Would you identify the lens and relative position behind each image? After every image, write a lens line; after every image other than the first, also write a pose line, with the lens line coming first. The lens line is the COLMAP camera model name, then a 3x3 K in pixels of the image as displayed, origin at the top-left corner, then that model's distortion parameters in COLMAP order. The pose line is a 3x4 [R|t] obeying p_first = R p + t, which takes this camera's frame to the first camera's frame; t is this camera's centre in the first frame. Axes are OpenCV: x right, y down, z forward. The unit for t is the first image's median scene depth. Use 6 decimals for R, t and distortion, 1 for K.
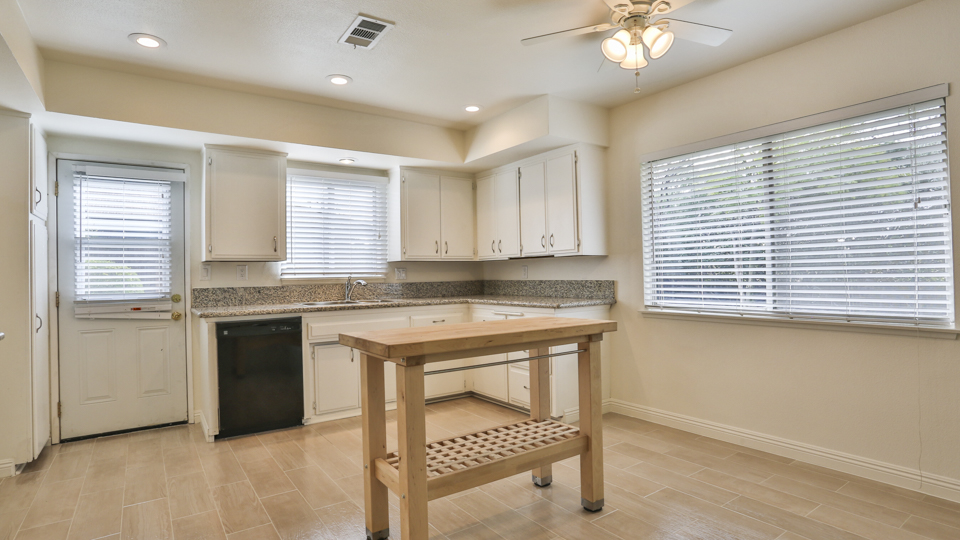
lens RADIAL K [[495.5, 0, 480.0], [0, 495.5, 270.0], [0, 0, 1]] dist [-0.085155, 0.041307]
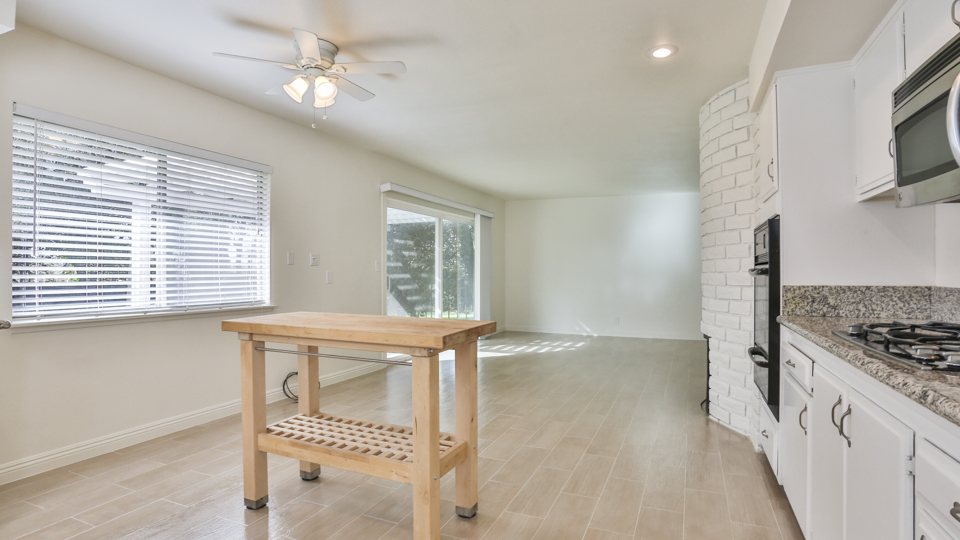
lens RADIAL K [[495.5, 0, 480.0], [0, 495.5, 270.0], [0, 0, 1]] dist [-0.085155, 0.041307]
pose [[-0.521725, 0.018469, 0.852914, -0.560301], [-0.002117, 0.999735, -0.022943, 0.018313], [-0.853111, -0.013776, -0.521547, 0.742749]]
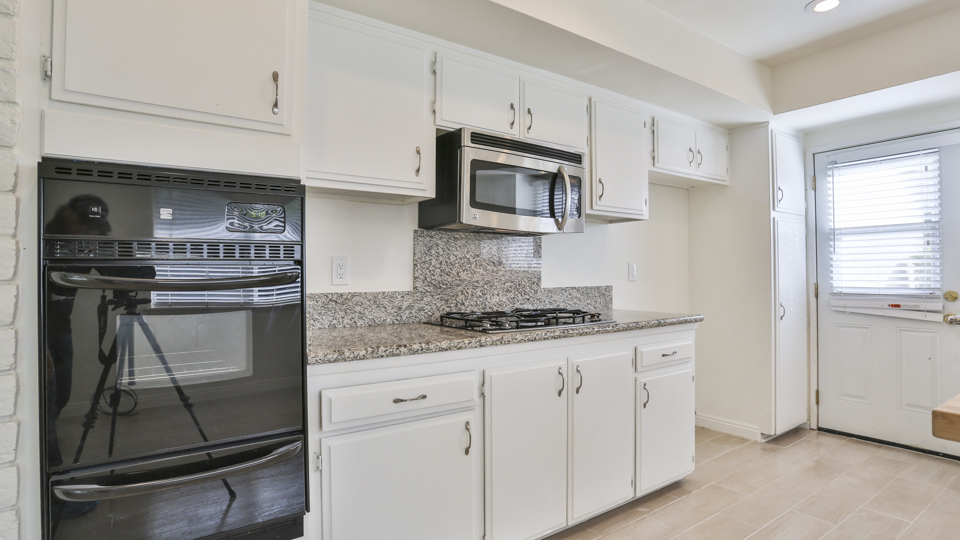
lens RADIAL K [[495.5, 0, 480.0], [0, 495.5, 270.0], [0, 0, 1]] dist [-0.085155, 0.041307]
pose [[-0.001161, 0.004933, -0.999987, 0.126327], [0.017032, 0.999843, 0.004912, 0.000215], [0.999854, -0.017026, -0.001245, 0.230507]]
